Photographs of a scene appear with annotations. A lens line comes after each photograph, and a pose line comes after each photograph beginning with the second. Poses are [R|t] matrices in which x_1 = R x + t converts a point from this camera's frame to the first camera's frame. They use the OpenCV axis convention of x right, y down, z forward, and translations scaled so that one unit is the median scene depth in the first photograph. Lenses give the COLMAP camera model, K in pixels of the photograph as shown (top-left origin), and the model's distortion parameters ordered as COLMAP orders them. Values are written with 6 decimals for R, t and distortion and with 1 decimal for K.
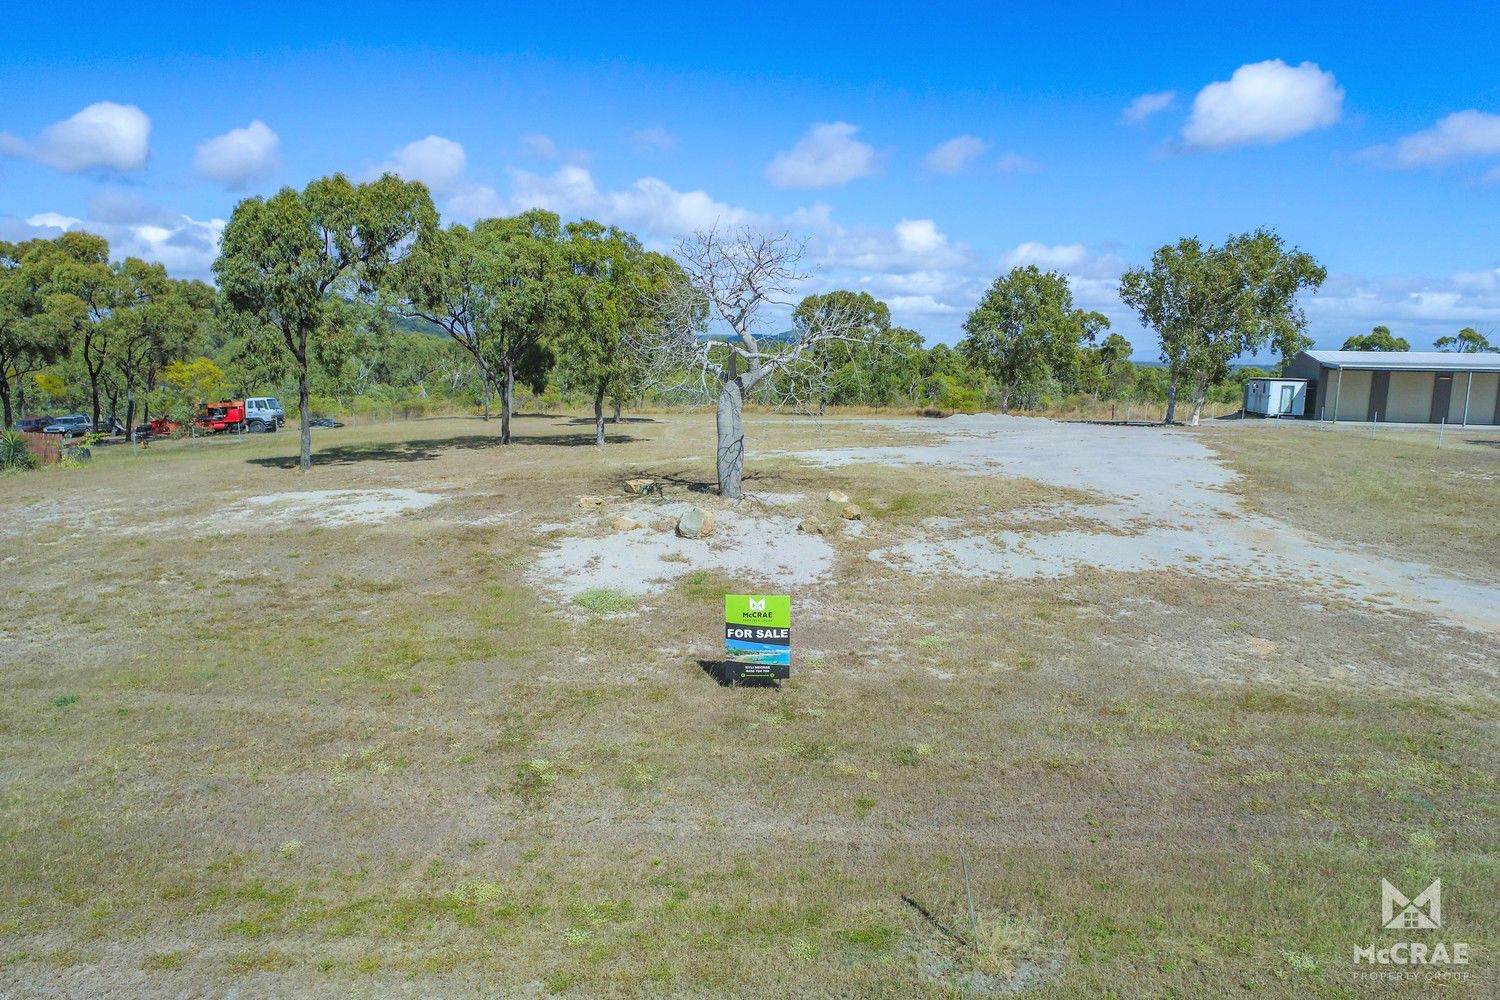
lens RADIAL K [[992.4, 0, 747.4], [0, 992.4, 531.4], [0, 0, 1]] dist [-0.024322, 0.038144]
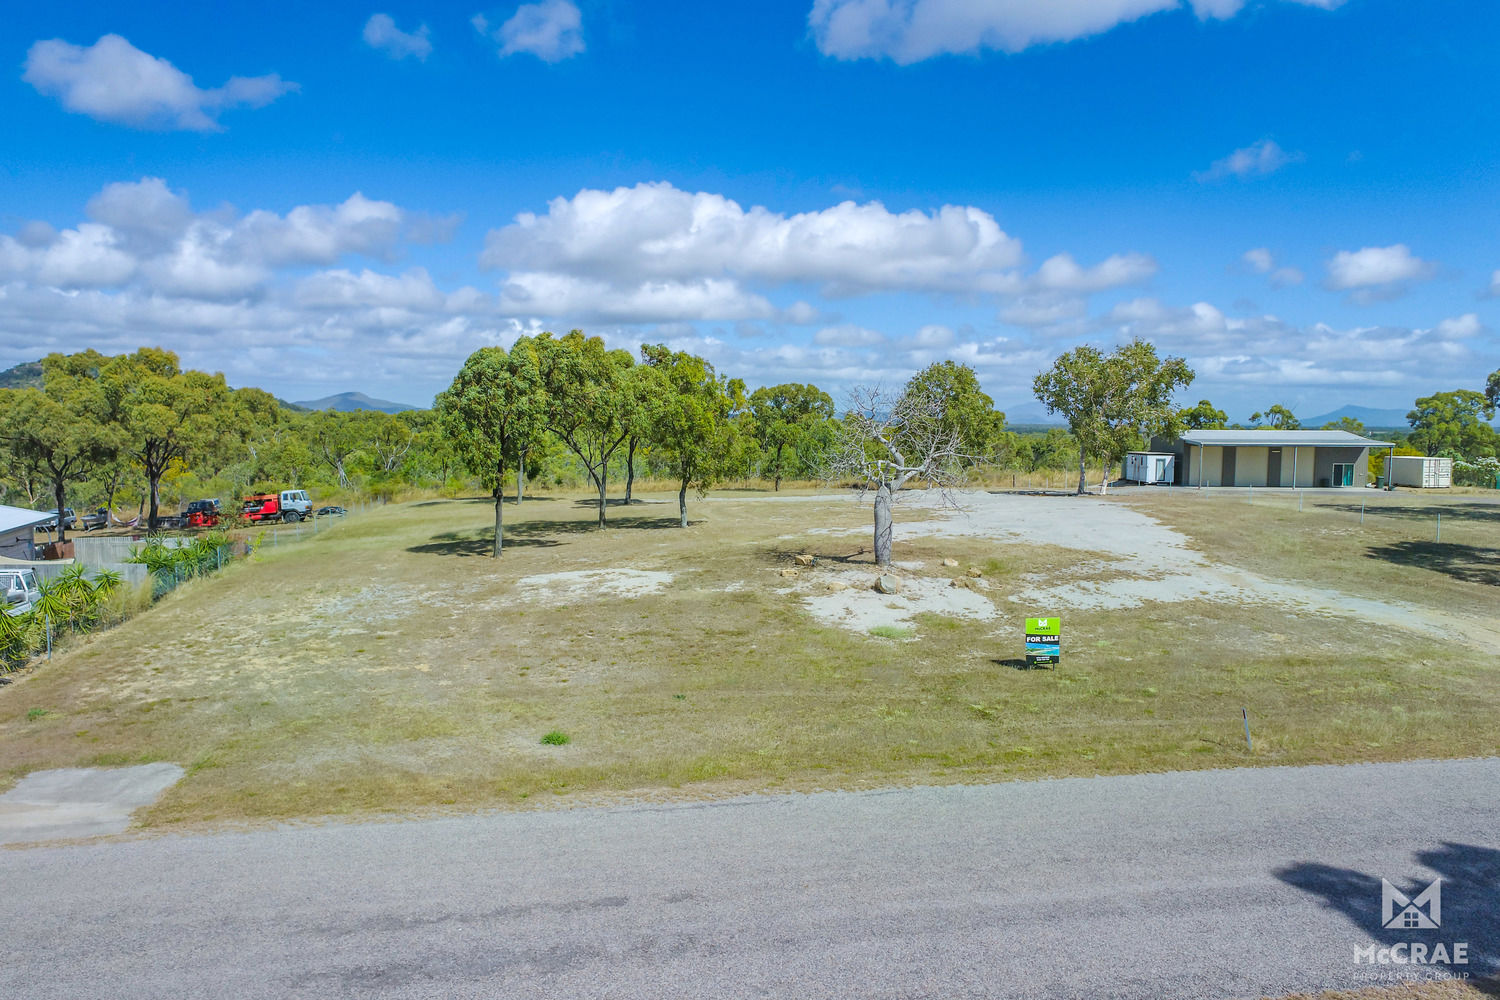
lens RADIAL K [[992.4, 0, 747.4], [0, 992.4, 531.4], [0, 0, 1]] dist [-0.024322, 0.038144]
pose [[0.988338, -0.031692, 0.148940, -0.394086], [0.041433, 0.997168, -0.062764, -0.001317], [-0.146529, 0.068203, 0.986852, -0.364967]]
